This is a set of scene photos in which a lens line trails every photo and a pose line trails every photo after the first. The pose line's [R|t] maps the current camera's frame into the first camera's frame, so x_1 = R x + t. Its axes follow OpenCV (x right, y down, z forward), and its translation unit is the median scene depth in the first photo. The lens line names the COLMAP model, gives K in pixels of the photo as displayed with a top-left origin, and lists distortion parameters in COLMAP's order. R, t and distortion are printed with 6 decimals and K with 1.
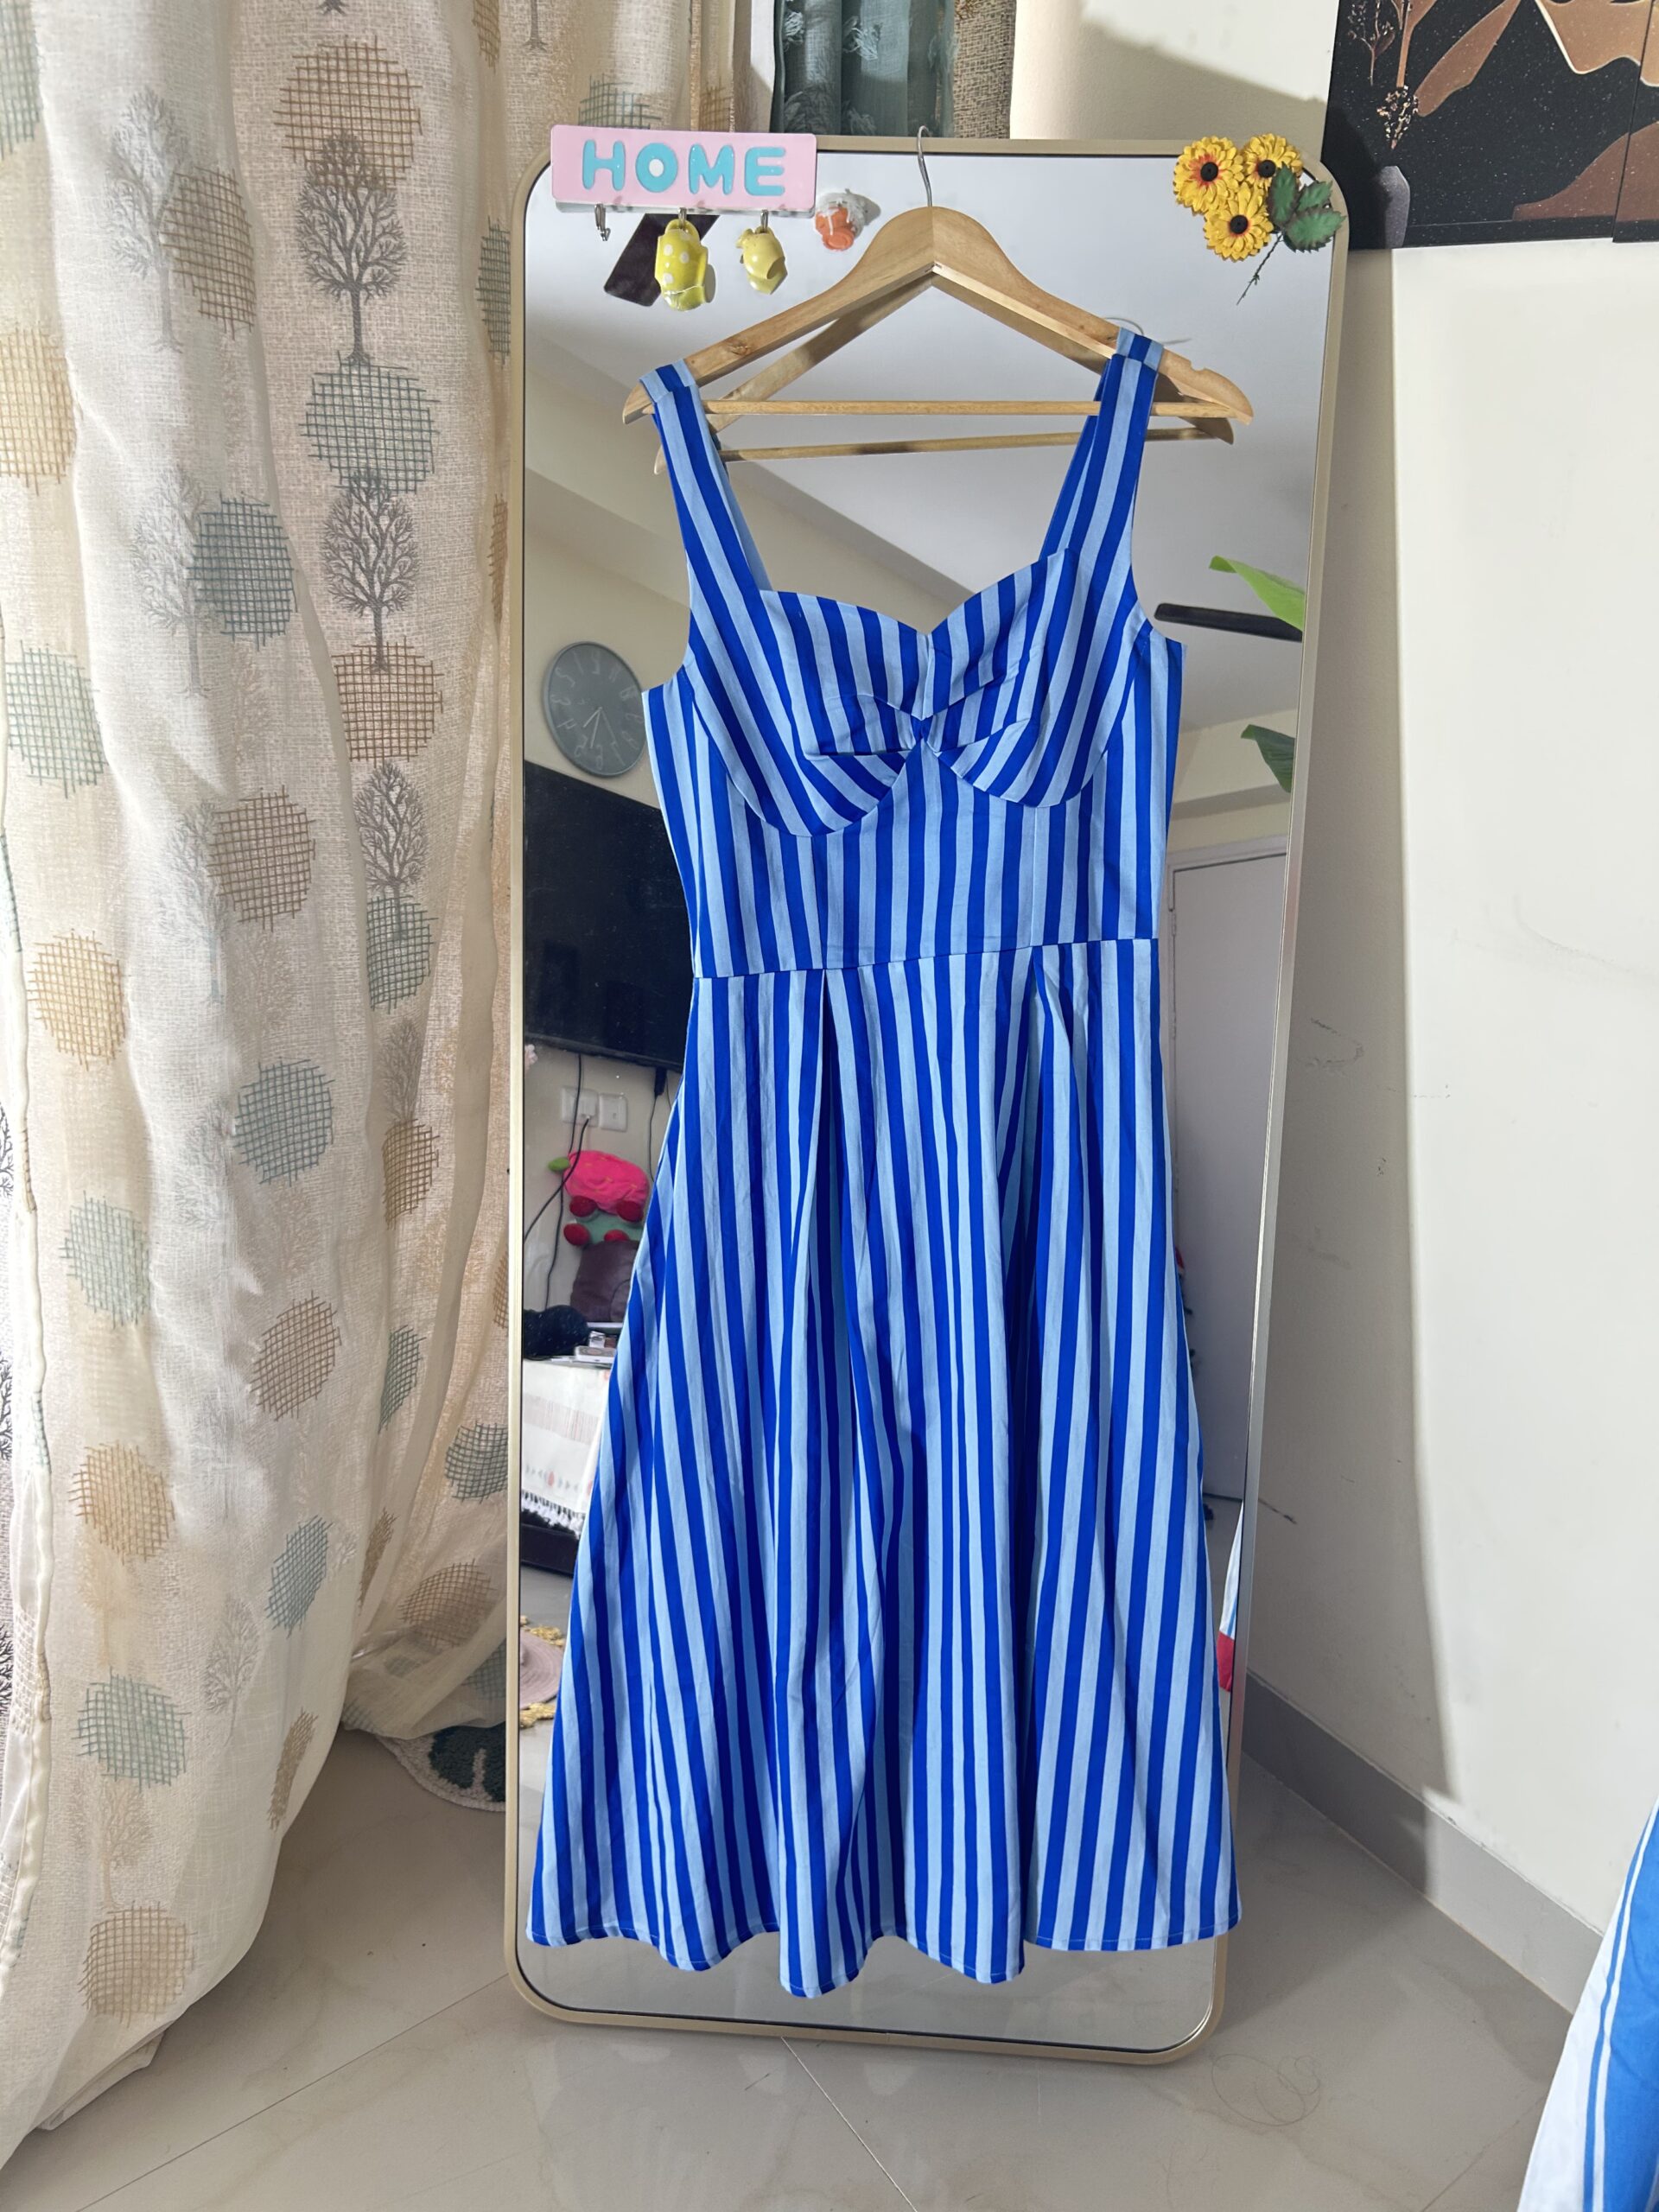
lens RADIAL K [[1661.1, 0, 829.5], [0, 1661.1, 1106.0], [0, 0, 1]] dist [0.086061, -0.281443]
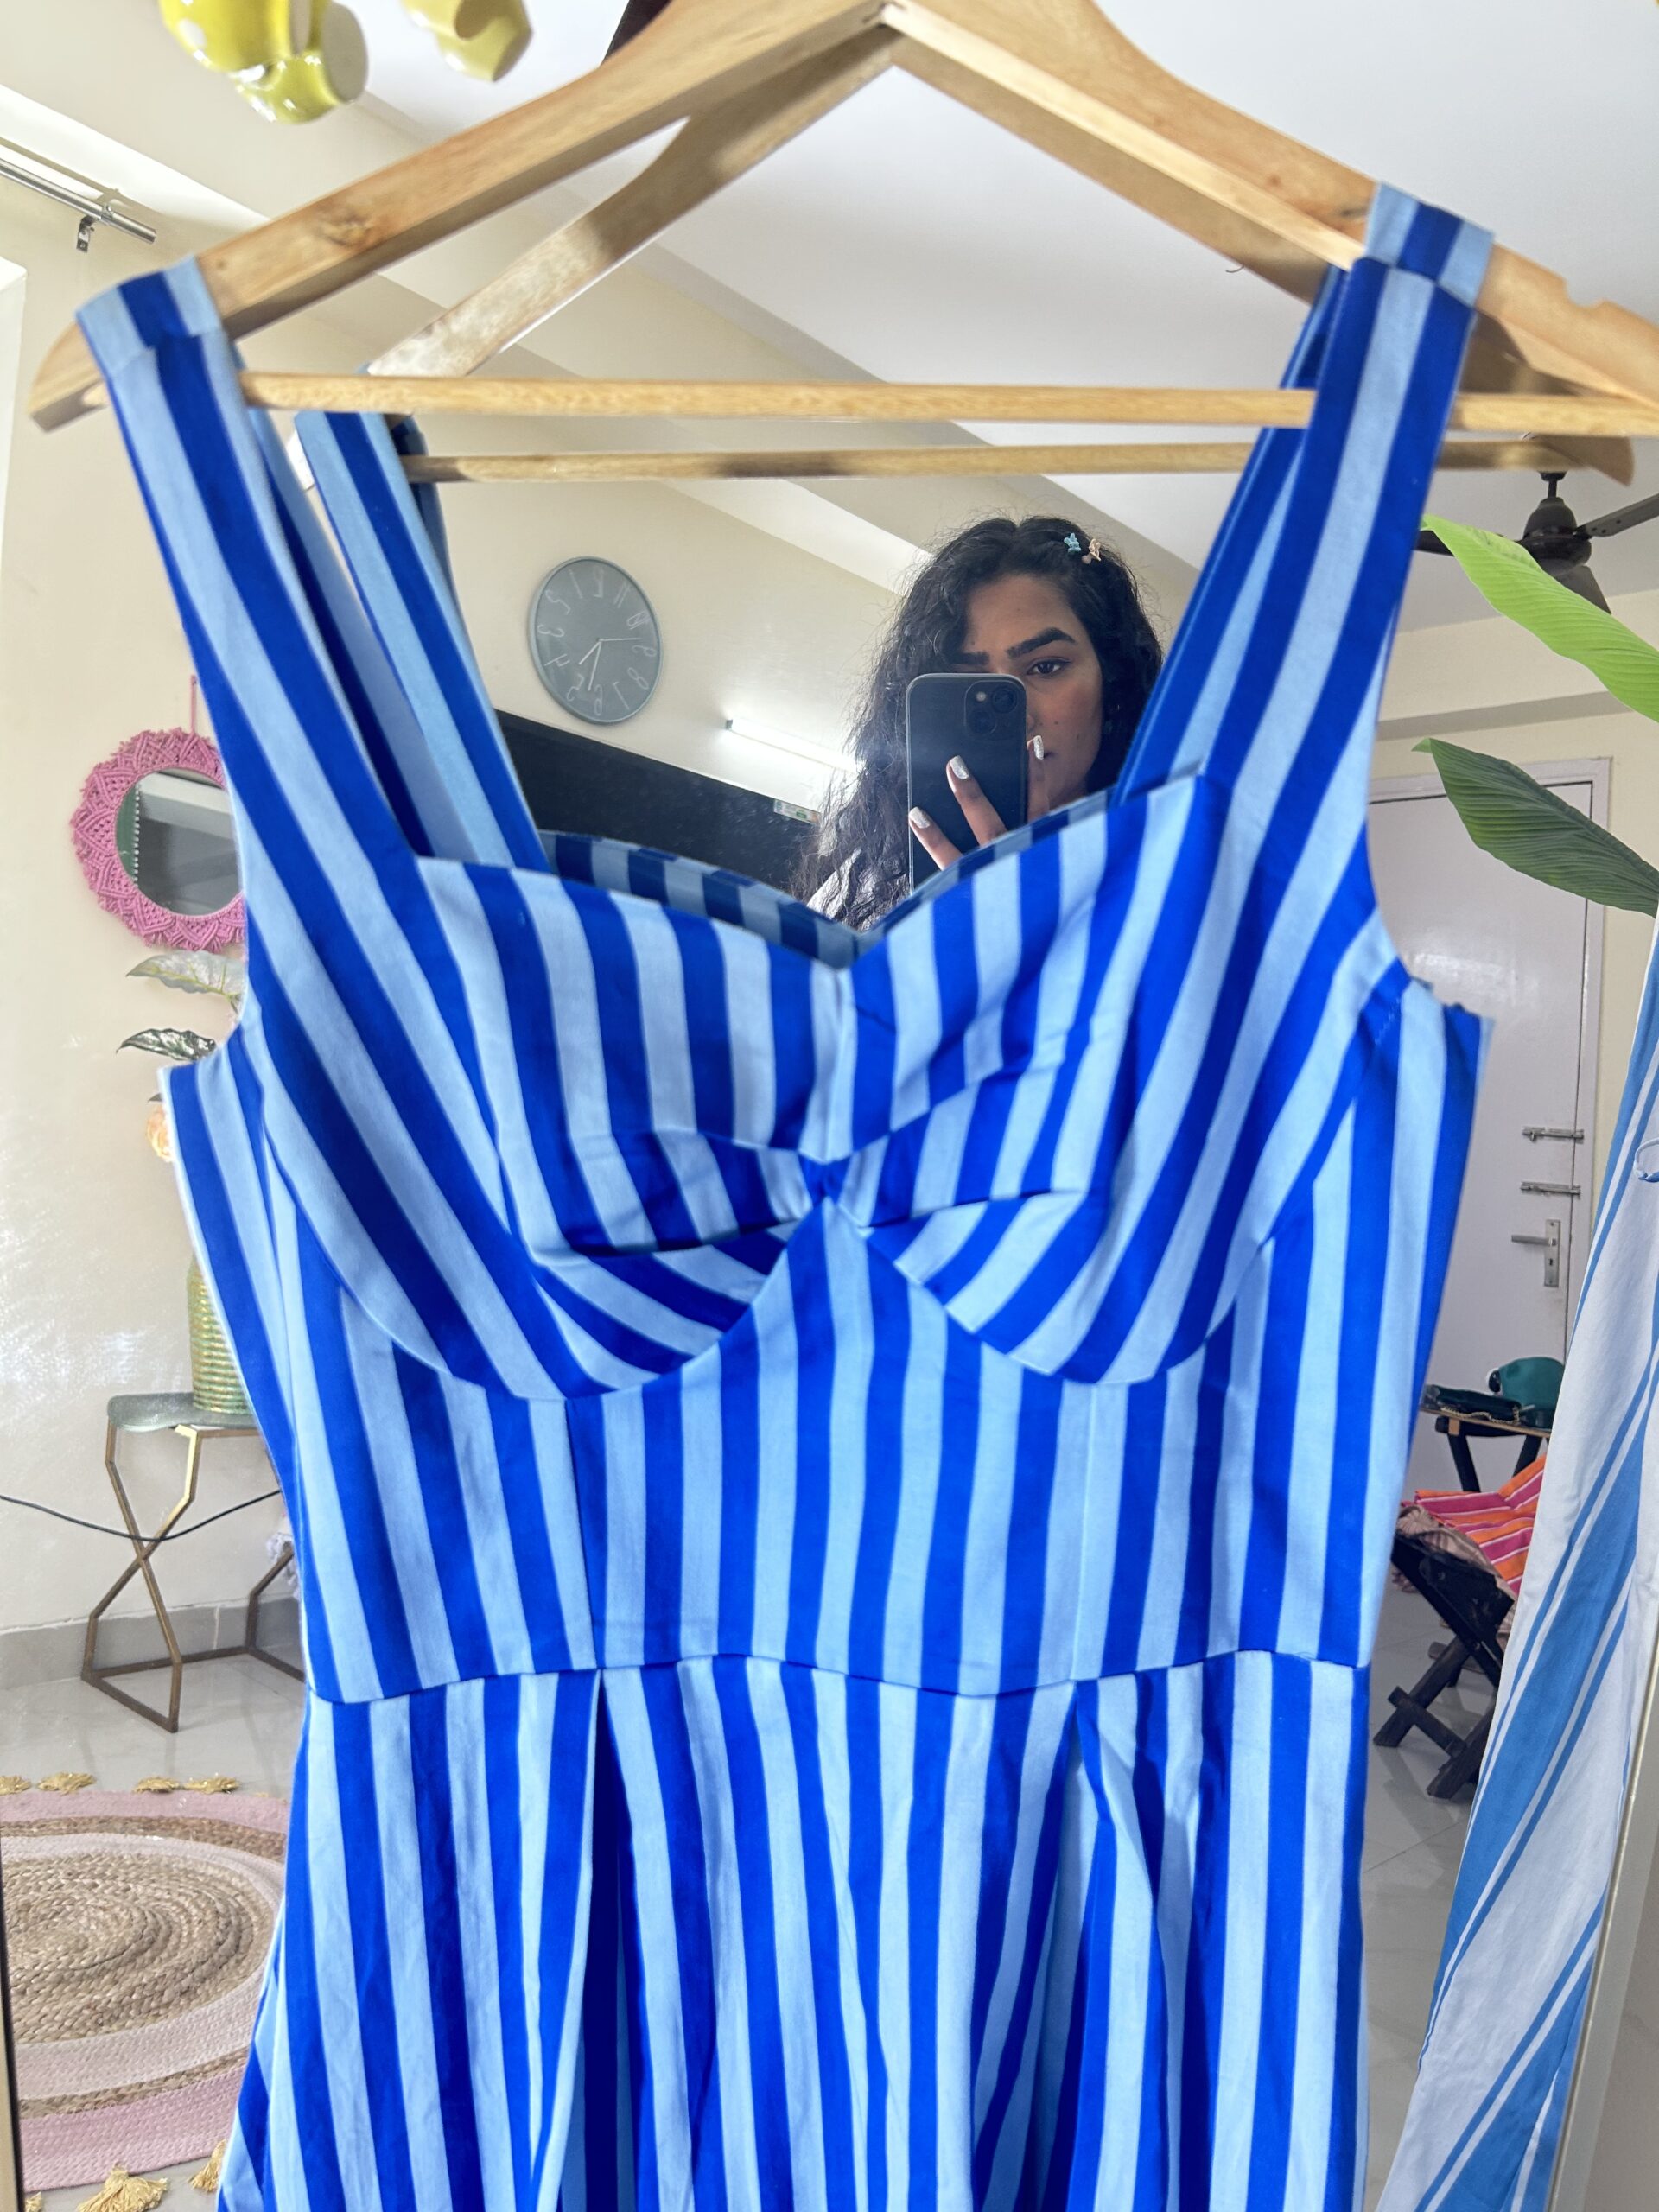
lens RADIAL K [[1739.8, 0, 814.2], [0, 1739.8, 1101.2], [0, 0, 1]] dist [0.048466, -0.060748]
pose [[0.998581, 0.034910, -0.040206, 0.069362], [-0.032247, 0.997358, 0.065087, -0.273516], [0.042372, -0.063698, 0.997069, 0.569985]]
